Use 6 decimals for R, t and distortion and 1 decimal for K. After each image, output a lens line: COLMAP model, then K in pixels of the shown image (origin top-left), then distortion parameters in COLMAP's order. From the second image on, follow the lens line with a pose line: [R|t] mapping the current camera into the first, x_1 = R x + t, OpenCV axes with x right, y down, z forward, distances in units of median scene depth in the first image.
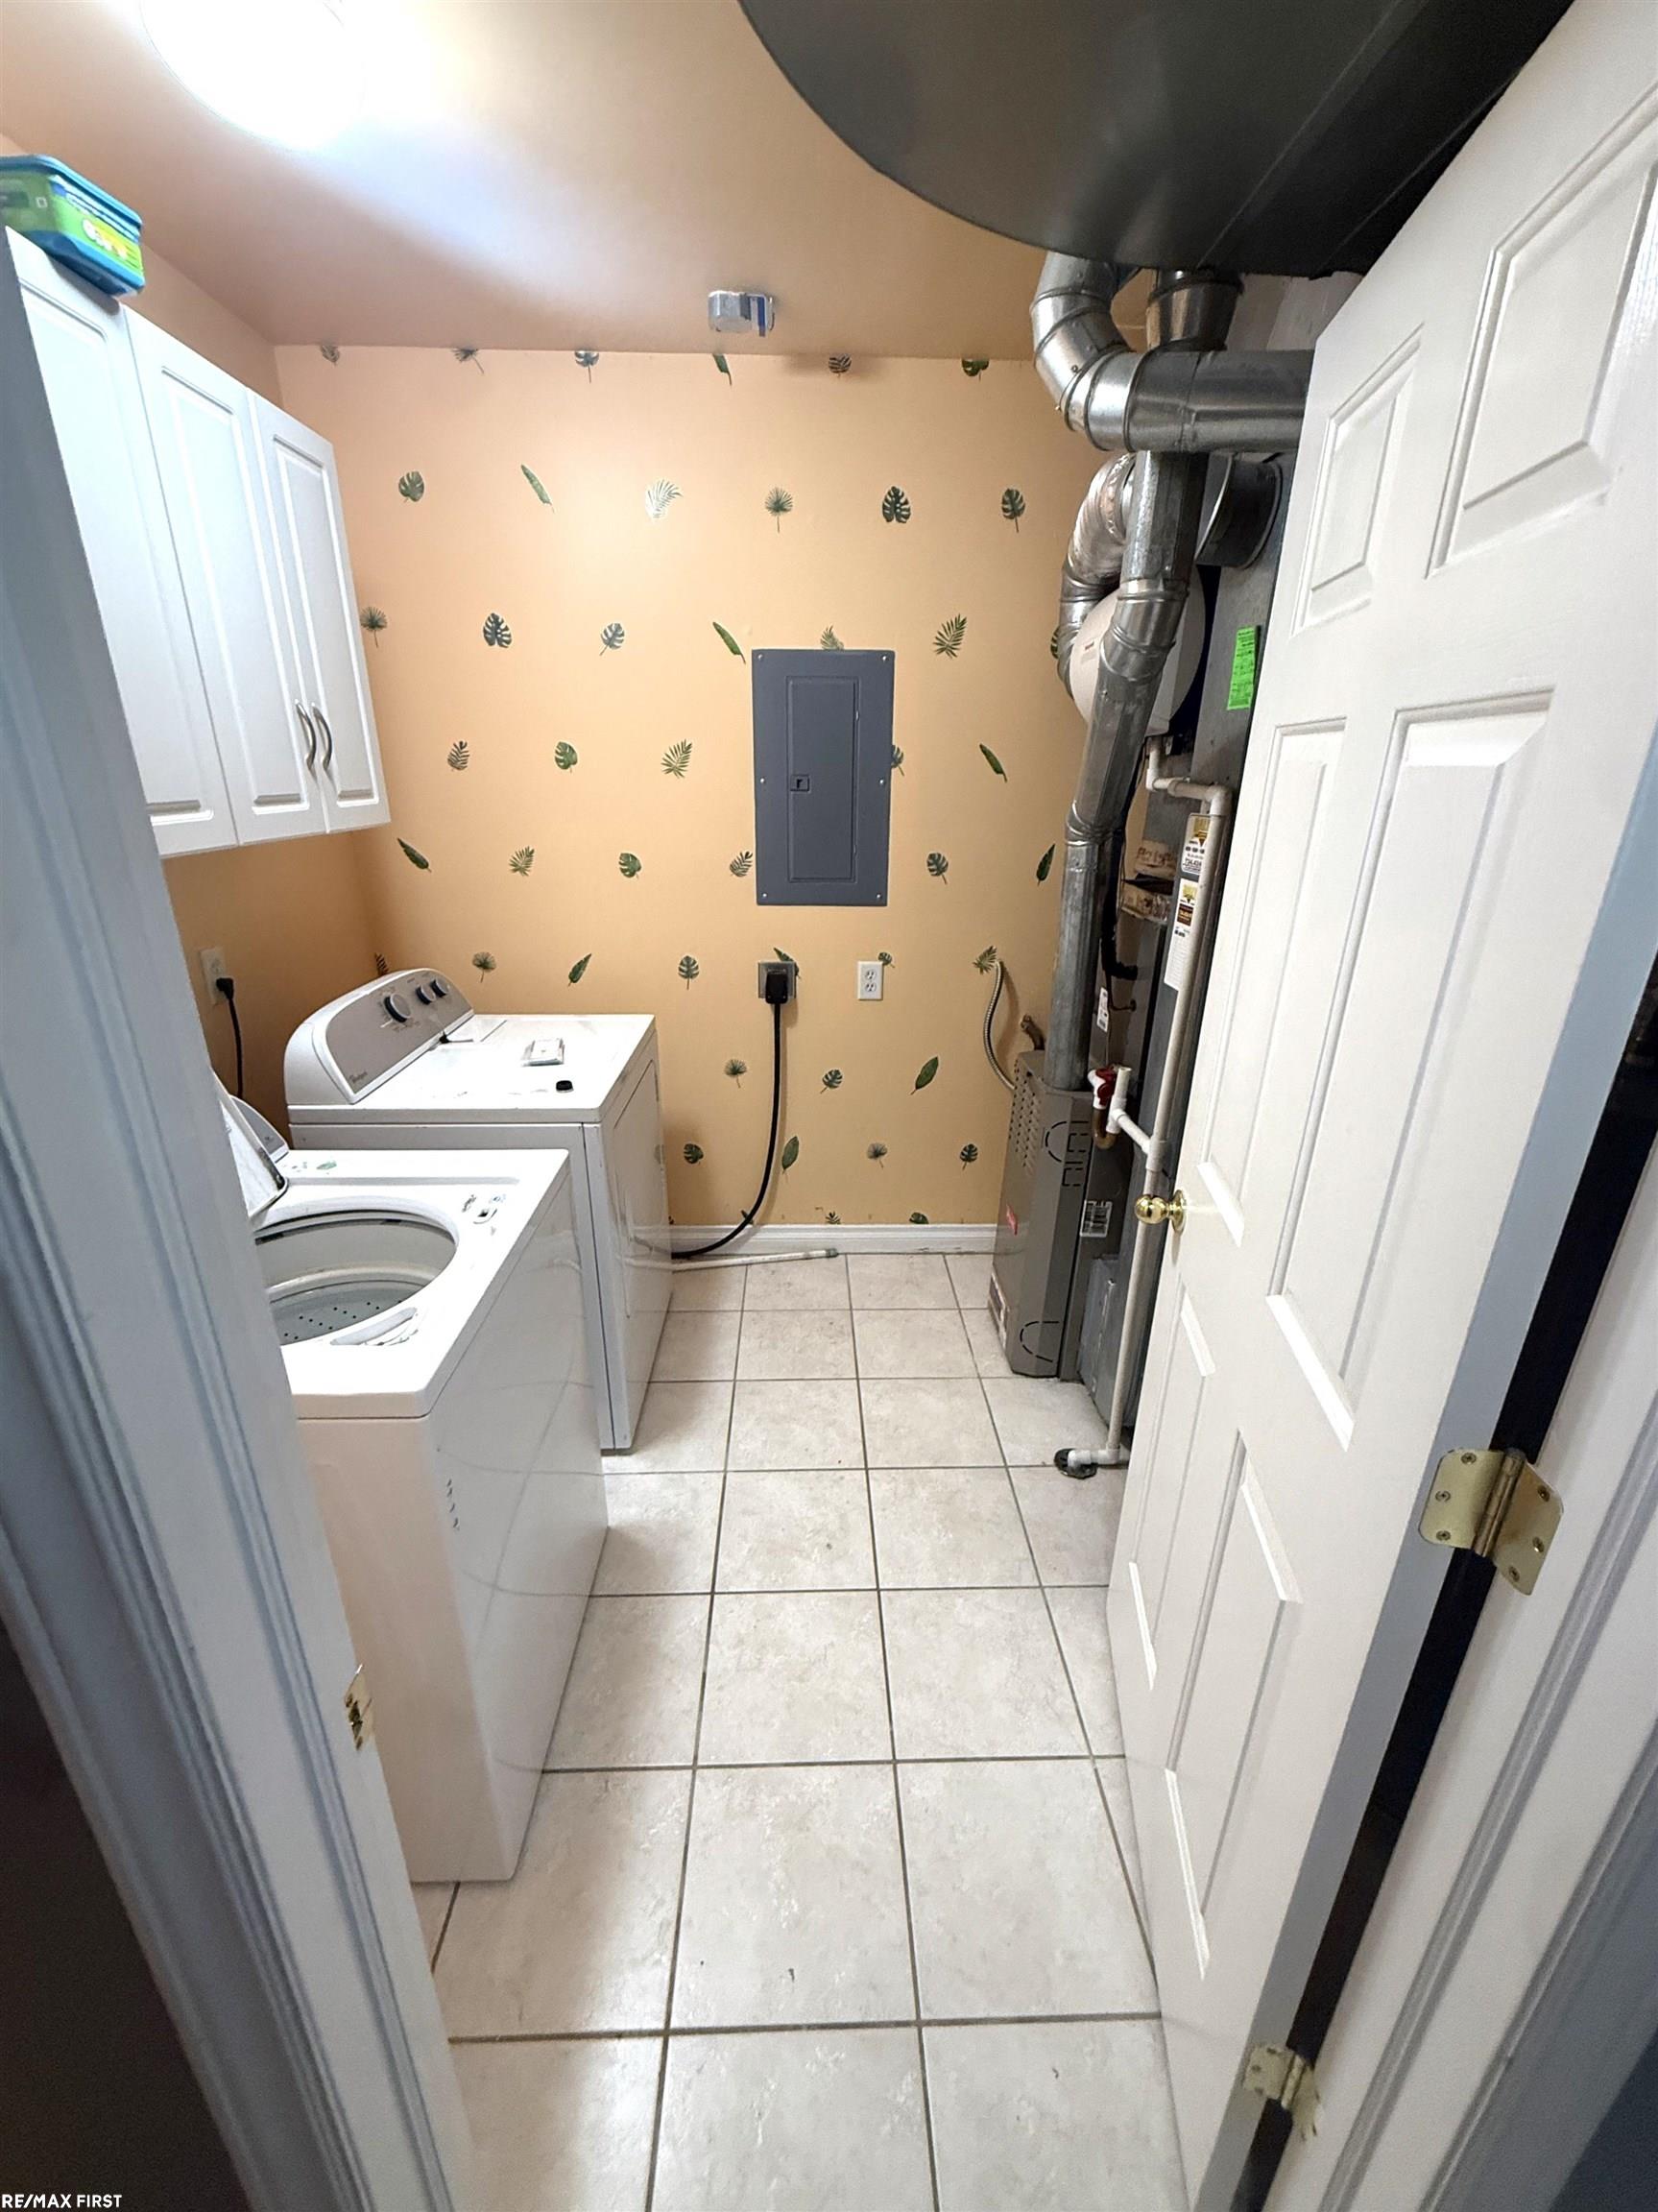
lens RADIAL K [[893.8, 0, 829.0], [0, 893.8, 1106.0], [0, 0, 1]] dist [0.002172, -0.000497]
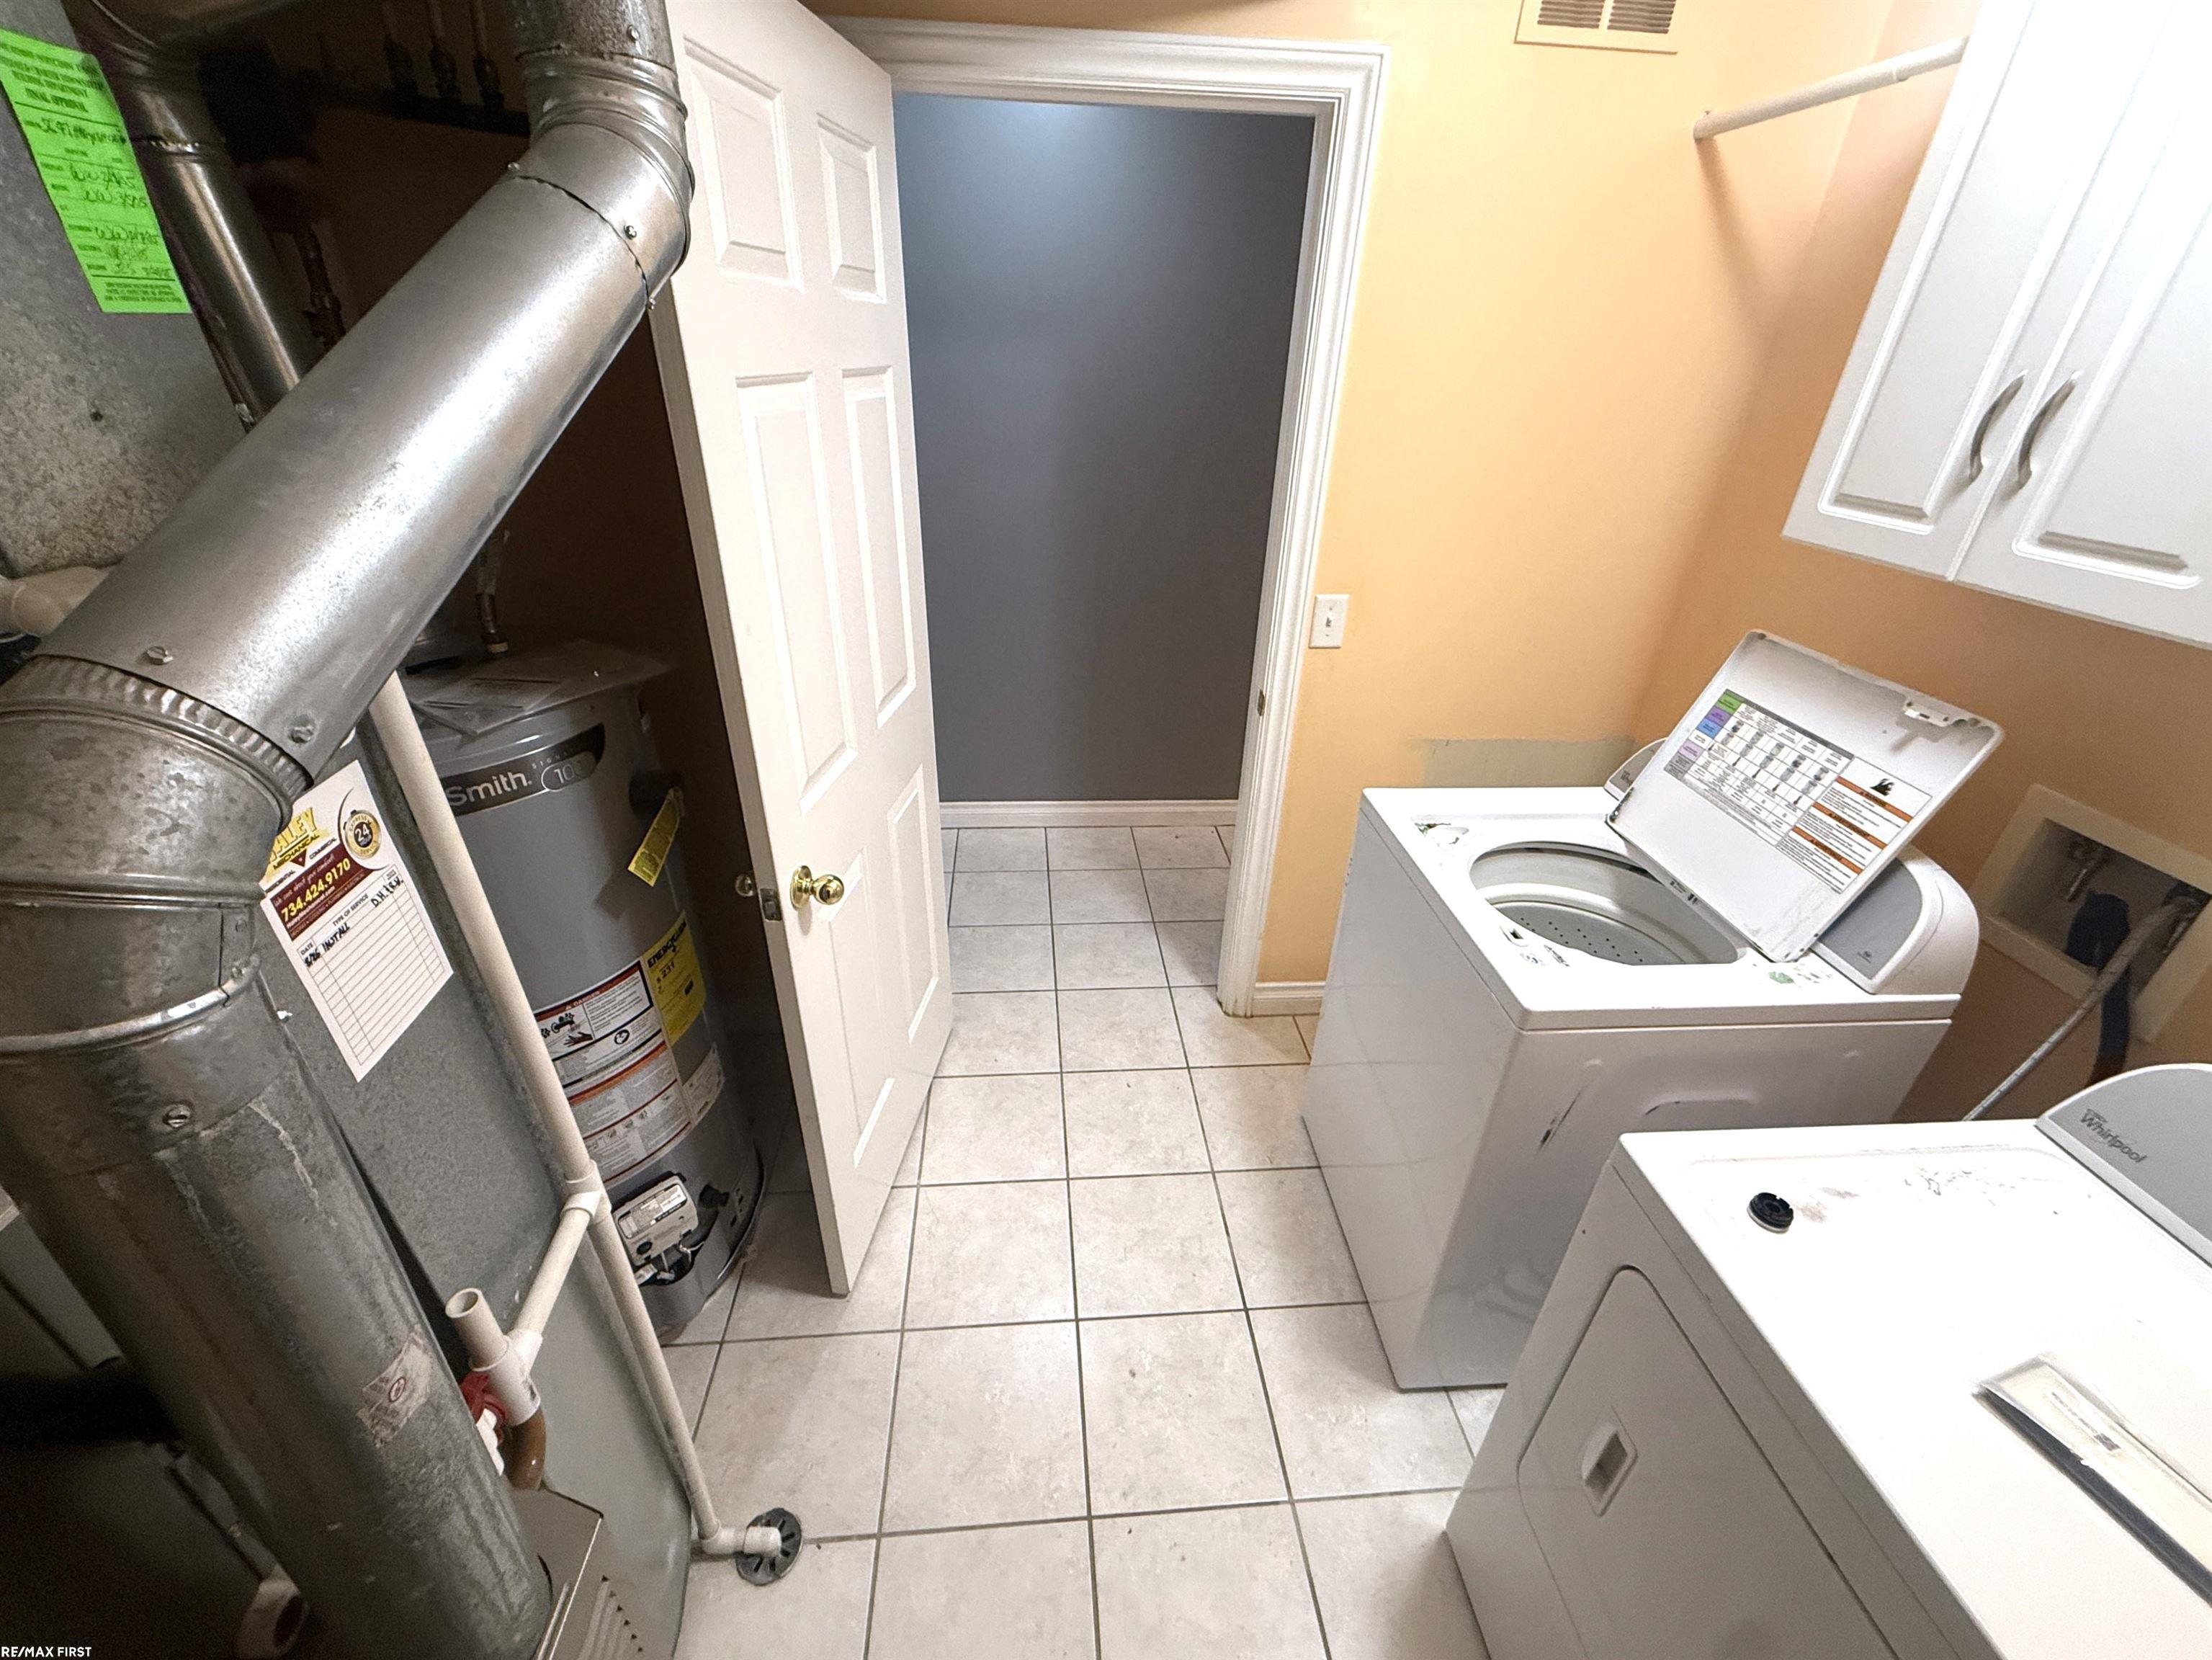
lens RADIAL K [[893.9, 0, 1106.0], [0, 893.9, 830.0], [0, 0, 1]] dist [0.002172, -0.000497]
pose [[-0.998016, 0.002186, -0.062923, 0.082669], [-0.046763, 0.643457, 0.764052, -0.519801], [0.042159, 0.765479, -0.642079, 1.205172]]
